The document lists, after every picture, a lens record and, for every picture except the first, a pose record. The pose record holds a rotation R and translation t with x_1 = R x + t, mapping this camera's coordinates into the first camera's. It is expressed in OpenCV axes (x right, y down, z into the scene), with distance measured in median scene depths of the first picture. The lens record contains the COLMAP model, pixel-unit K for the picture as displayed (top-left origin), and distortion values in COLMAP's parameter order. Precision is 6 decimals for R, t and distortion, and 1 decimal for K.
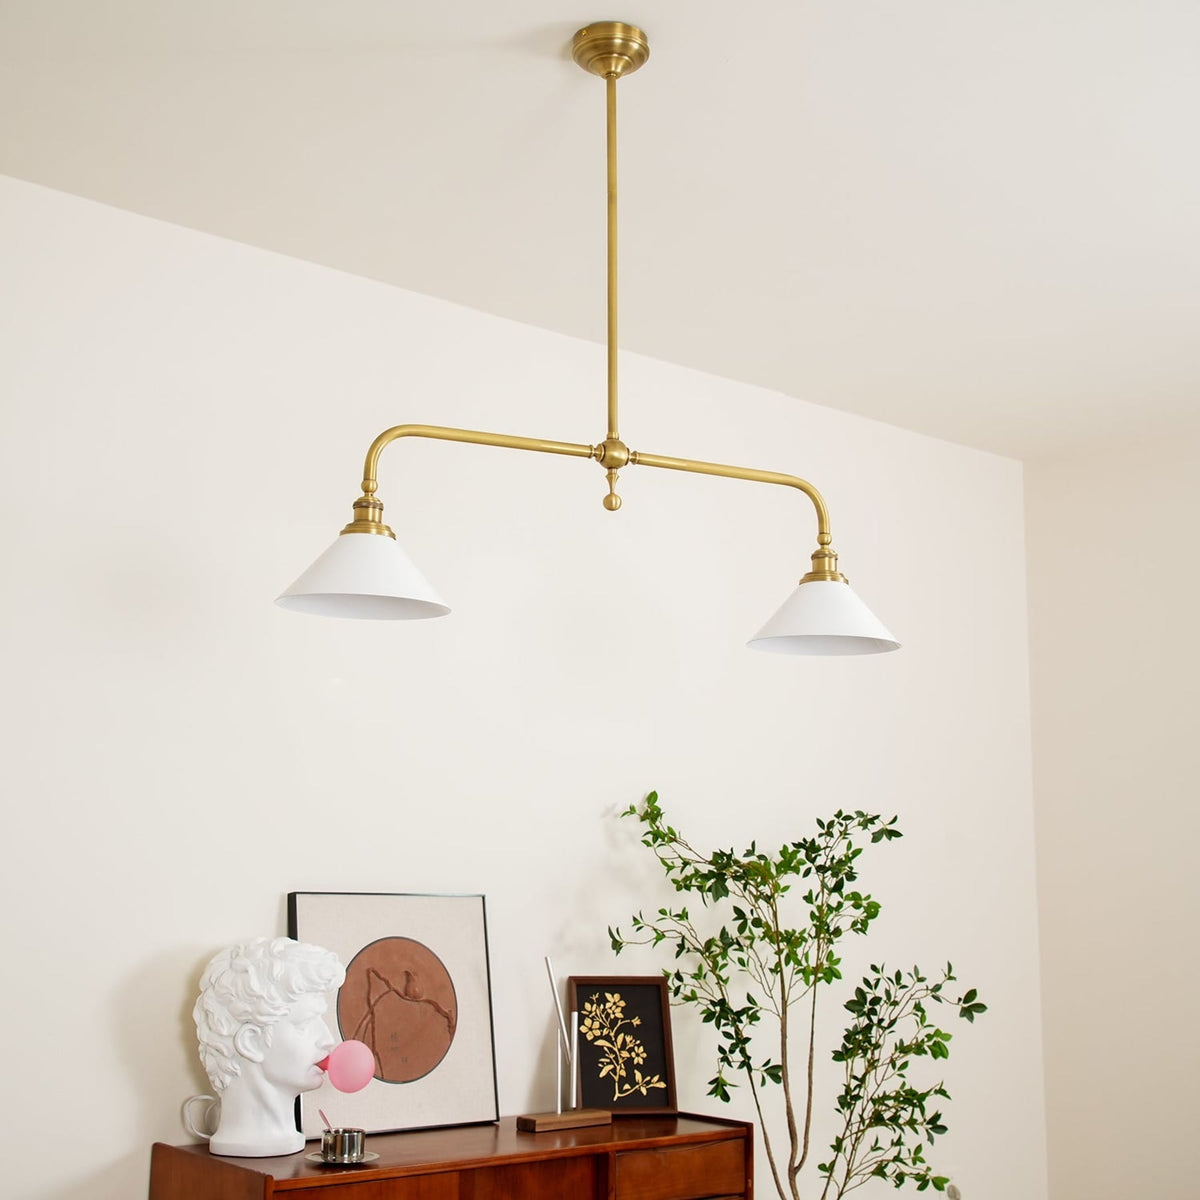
lens RADIAL K [[1922.5, 0, 596.8], [0, 1922.5, 601.7], [0, 0, 1]] dist [0.026525, 1.135350]
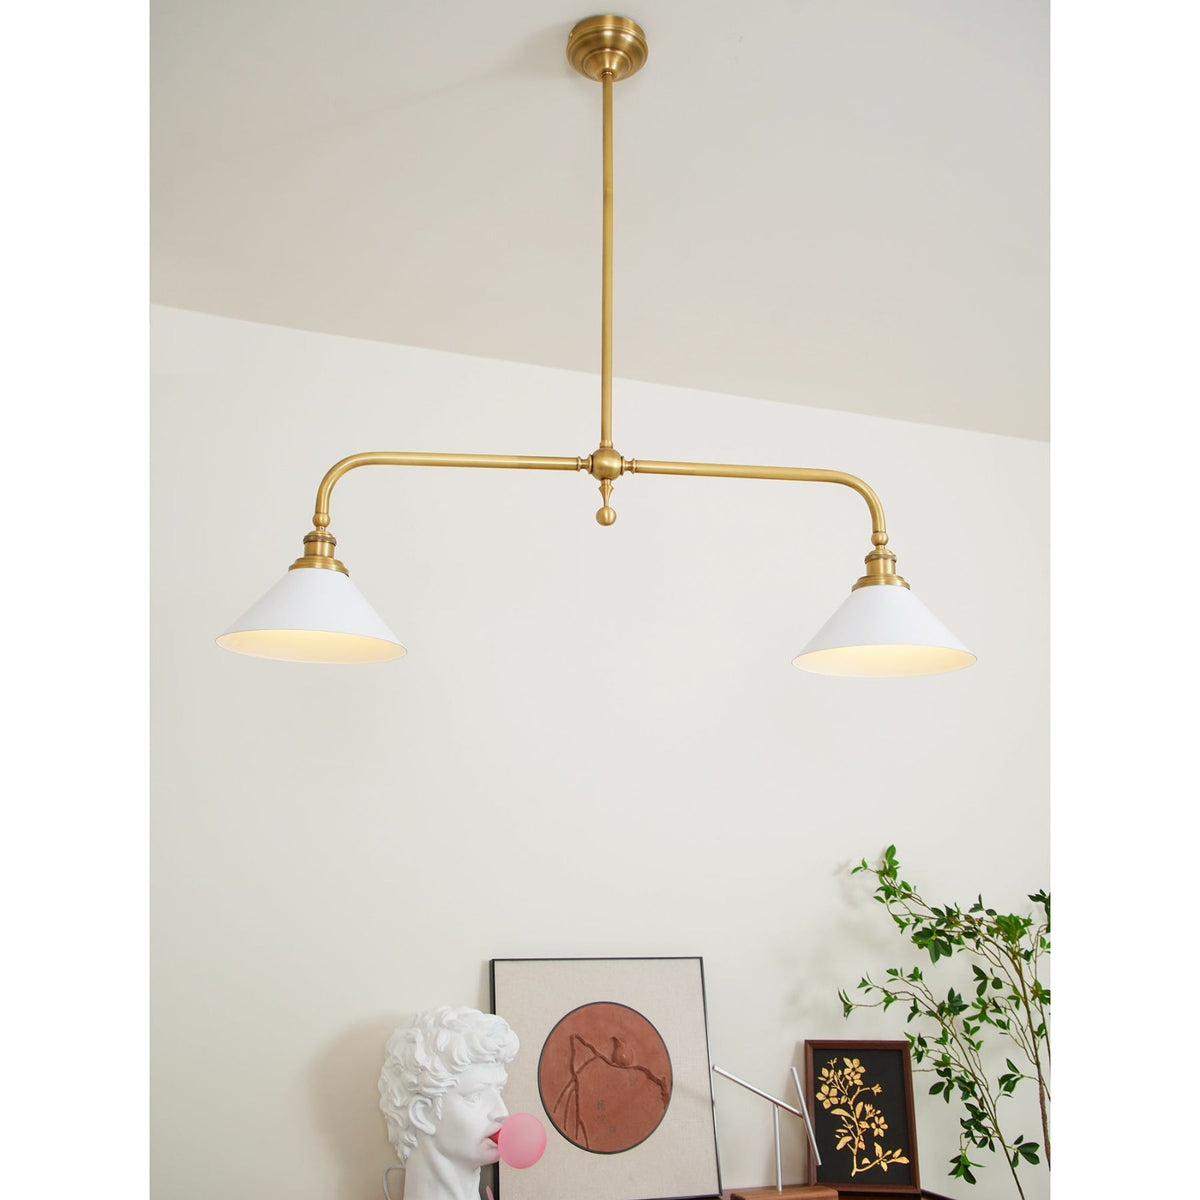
lens RADIAL K [[1453.0, 0, 603.6], [0, 1453.0, 594.2], [0, 0, 1]] dist [0.018969, 0.242849]
pose [[0.941802, -0.097802, -0.321627, 0.153089], [0.070862, 0.993004, -0.094455, 0.032877], [0.328615, 0.066166, 0.942143, 0.257007]]
